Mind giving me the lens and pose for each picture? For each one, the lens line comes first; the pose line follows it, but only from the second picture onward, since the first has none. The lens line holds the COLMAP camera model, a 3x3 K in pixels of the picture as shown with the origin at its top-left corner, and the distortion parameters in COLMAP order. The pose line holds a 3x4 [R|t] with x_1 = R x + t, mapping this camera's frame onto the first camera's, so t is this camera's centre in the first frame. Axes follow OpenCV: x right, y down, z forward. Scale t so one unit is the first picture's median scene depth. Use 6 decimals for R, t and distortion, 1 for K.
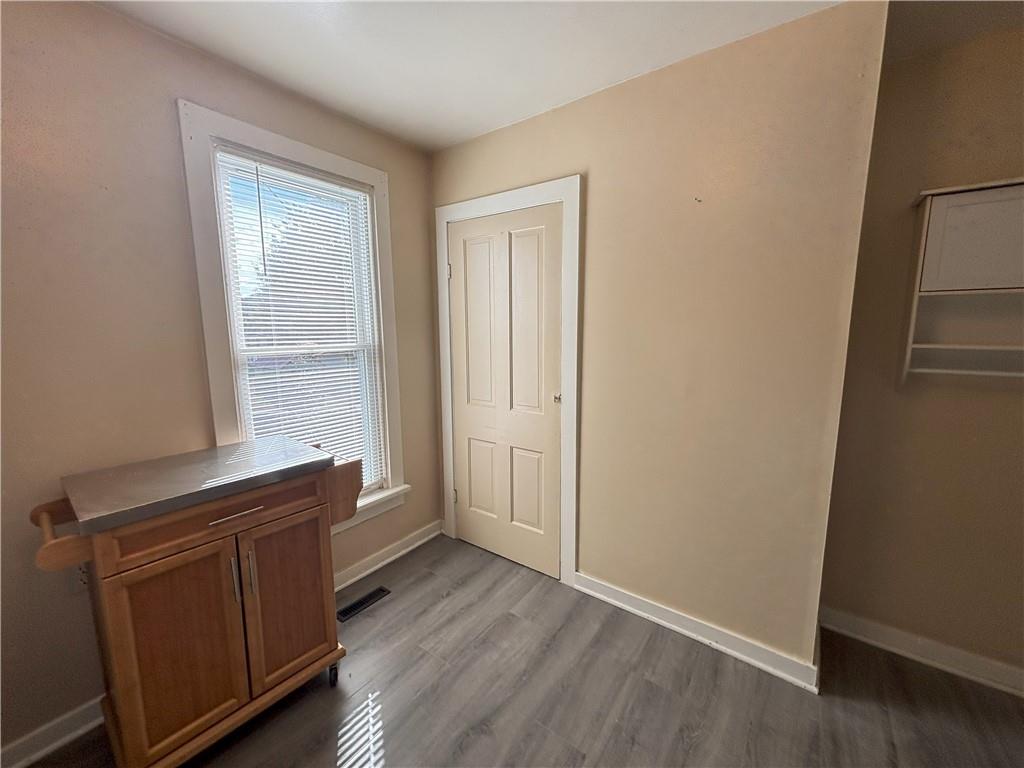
lens RADIAL K [[415.2, 0, 510.1], [0, 415.2, 384.4], [0, 0, 1]] dist [0.008083, 0.000204]
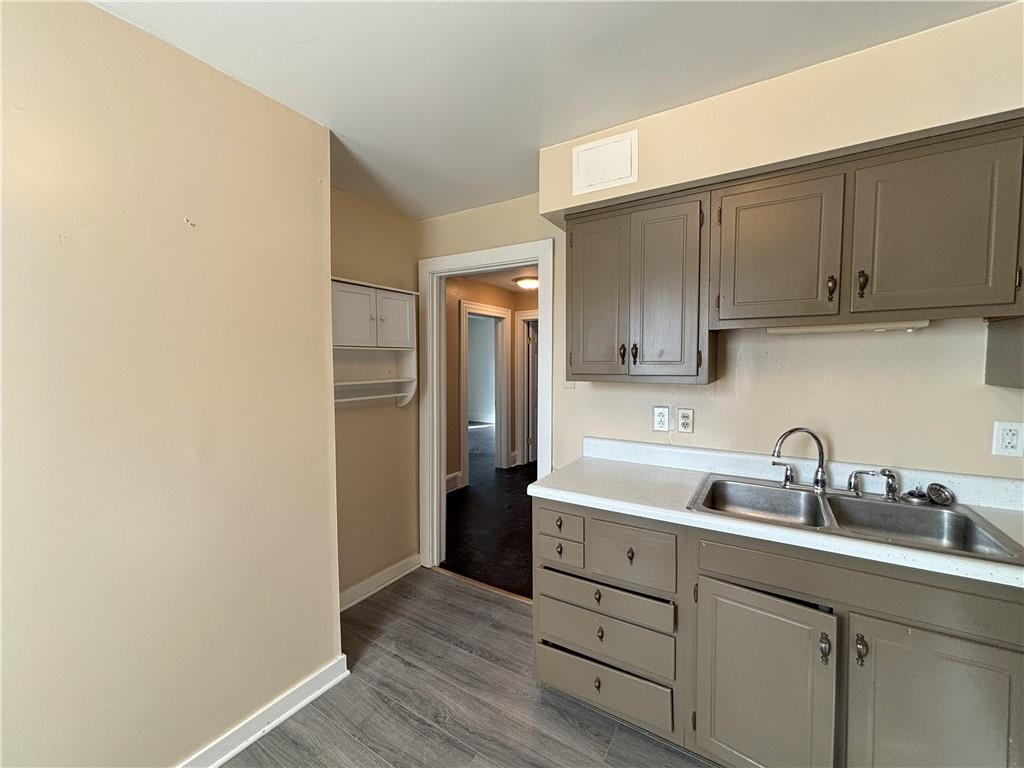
lens RADIAL K [[415.2, 0, 510.1], [0, 415.2, 384.4], [0, 0, 1]] dist [0.008083, 0.000204]
pose [[-0.087569, -0.032064, 0.995642, -0.478705], [0.141522, 0.988944, 0.044295, -0.067005], [-0.986054, 0.144784, -0.082063, 0.547196]]
